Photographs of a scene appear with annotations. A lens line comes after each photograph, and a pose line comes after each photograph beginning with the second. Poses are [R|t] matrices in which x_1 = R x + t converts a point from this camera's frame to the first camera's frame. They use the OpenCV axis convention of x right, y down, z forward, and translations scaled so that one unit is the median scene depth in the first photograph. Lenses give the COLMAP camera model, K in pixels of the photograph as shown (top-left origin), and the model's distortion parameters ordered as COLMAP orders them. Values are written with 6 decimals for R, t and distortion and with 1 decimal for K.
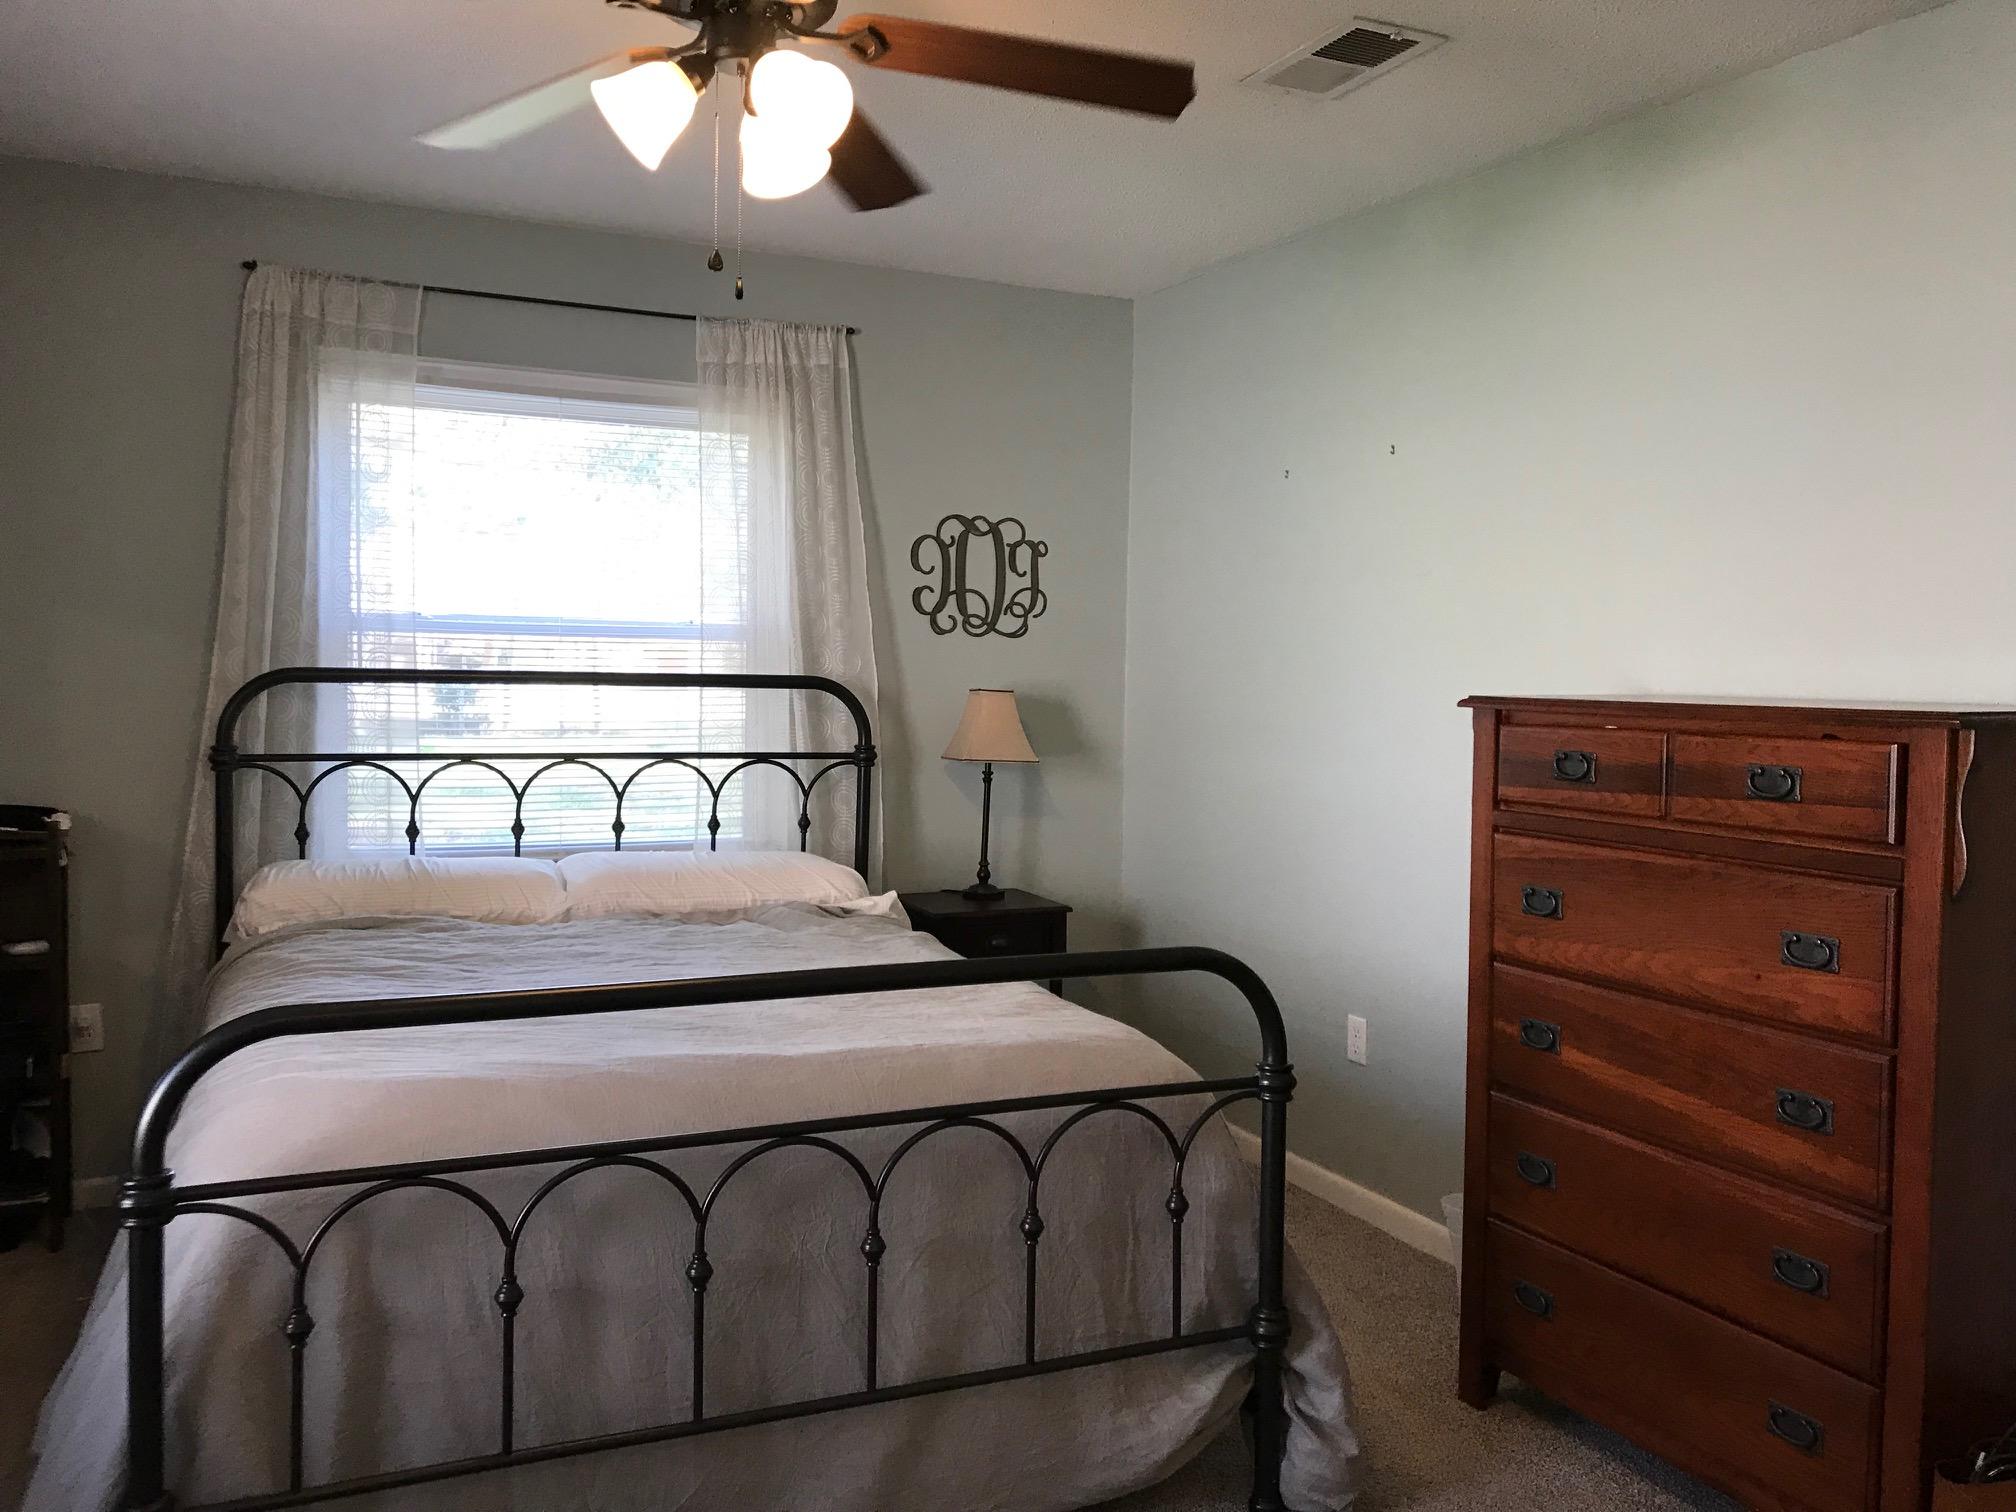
lens RADIAL K [[1683.5, 0, 1027.2], [0, 1683.5, 749.2], [0, 0, 1]] dist [0.060590, -0.056339]
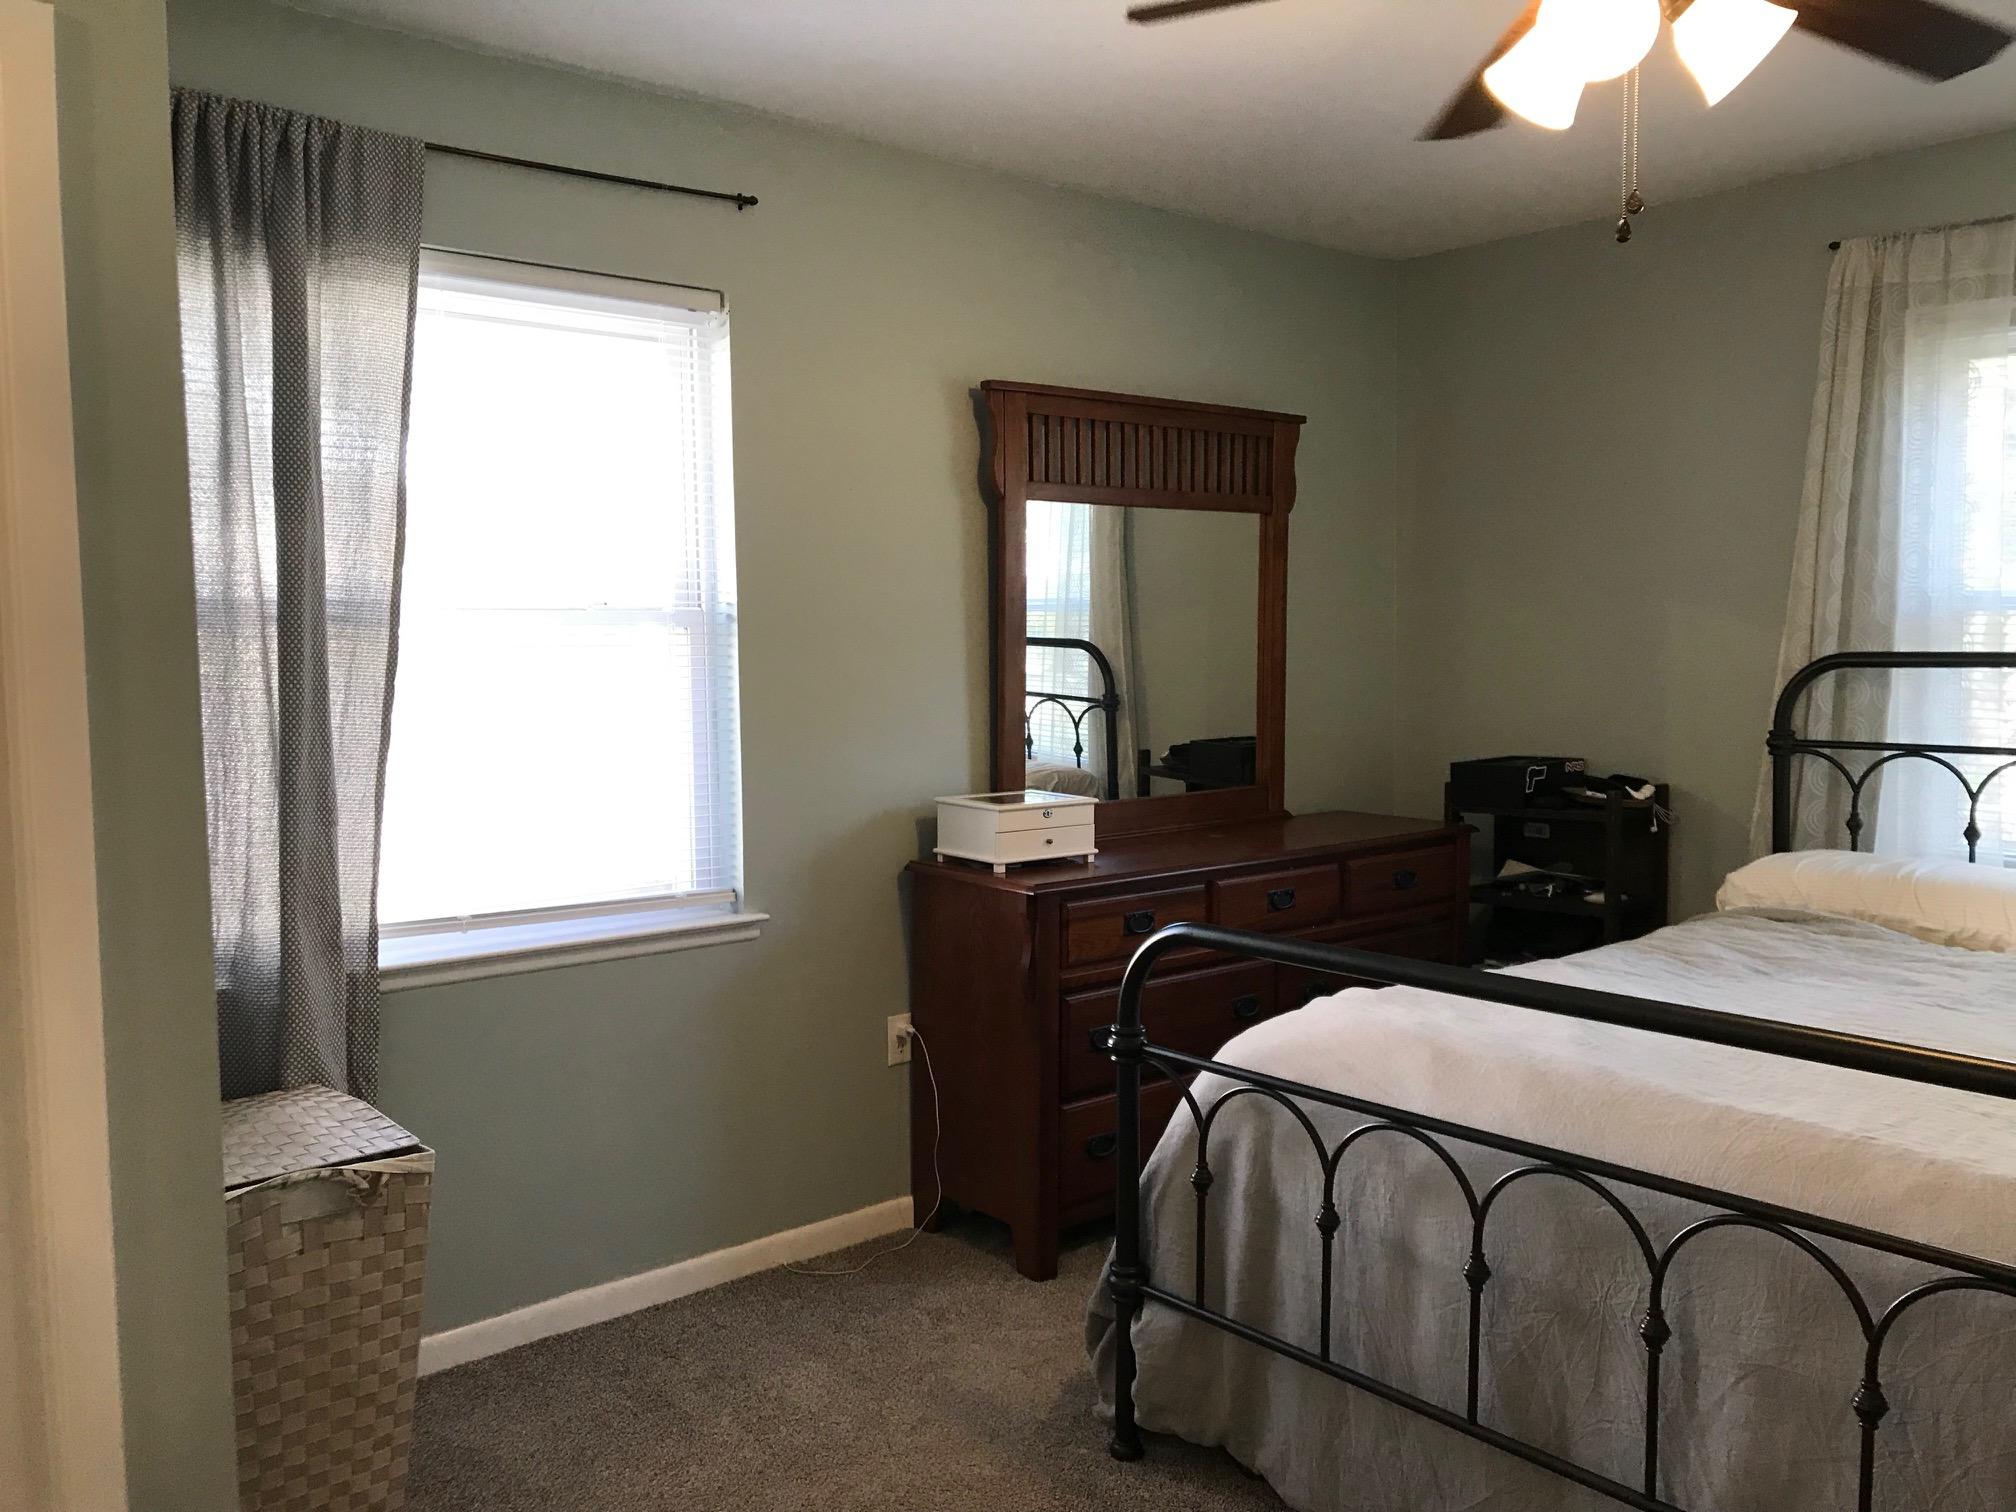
lens RADIAL K [[1683.5, 0, 1027.2], [0, 1683.5, 749.2], [0, 0, 1]] dist [0.060590, -0.056339]
pose [[0.273711, 0.036485, -0.961120, 0.375586], [-0.043109, 0.998741, 0.025636, 0.002673], [0.960845, 0.034416, 0.274940, 0.286992]]
